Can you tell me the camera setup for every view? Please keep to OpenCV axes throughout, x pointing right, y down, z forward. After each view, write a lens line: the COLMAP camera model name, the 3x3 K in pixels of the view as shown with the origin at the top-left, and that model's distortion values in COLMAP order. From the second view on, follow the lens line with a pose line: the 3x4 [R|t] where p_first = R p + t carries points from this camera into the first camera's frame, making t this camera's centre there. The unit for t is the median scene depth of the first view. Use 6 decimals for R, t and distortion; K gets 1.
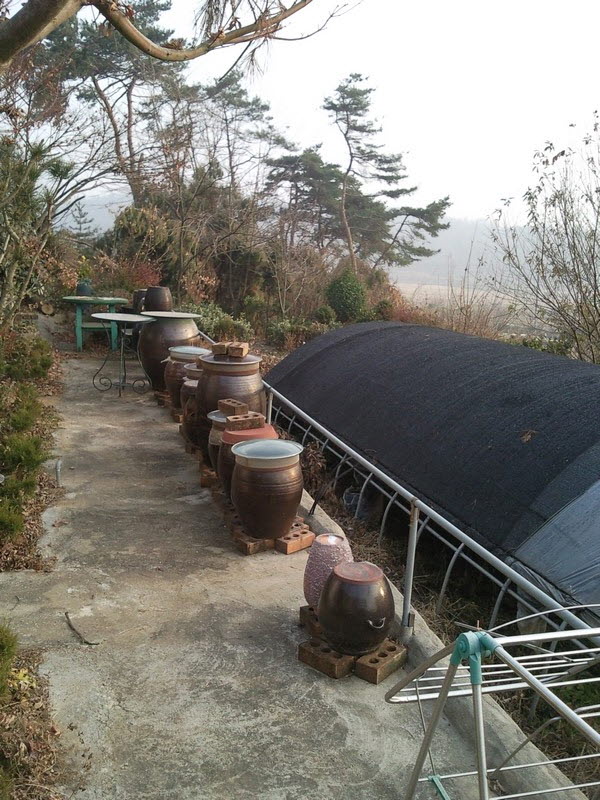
lens RADIAL K [[796.6, 0, 299.8], [0, 796.6, 399.7], [0, 0, 1]] dist [-0.003384, 0.000000]
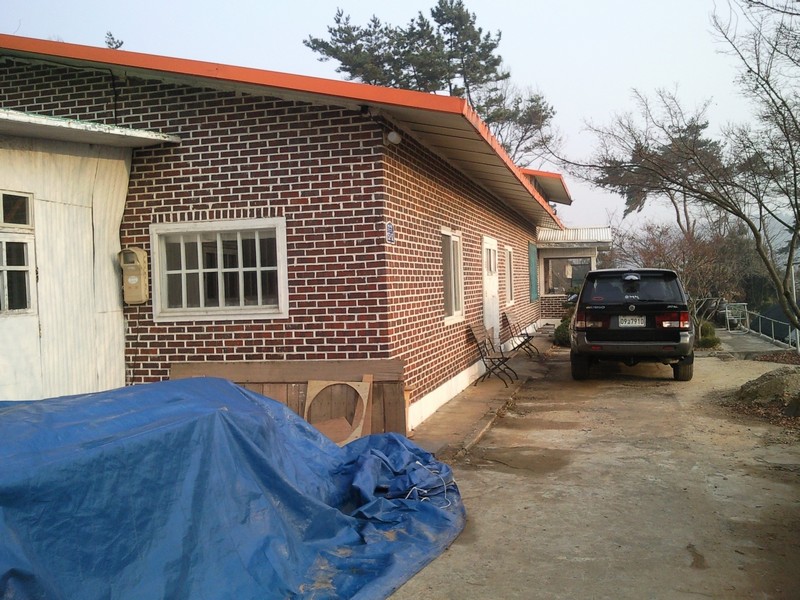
lens RADIAL K [[796.6, 0, 403.7], [0, 796.6, 296.4], [0, 0, 1]] dist [-0.003384, 0.000000]
pose [[0.853205, -0.085601, -0.514504, 0.103275], [-0.002088, 0.985872, -0.167487, 0.099925], [0.521572, 0.143975, 0.840972, -0.575444]]
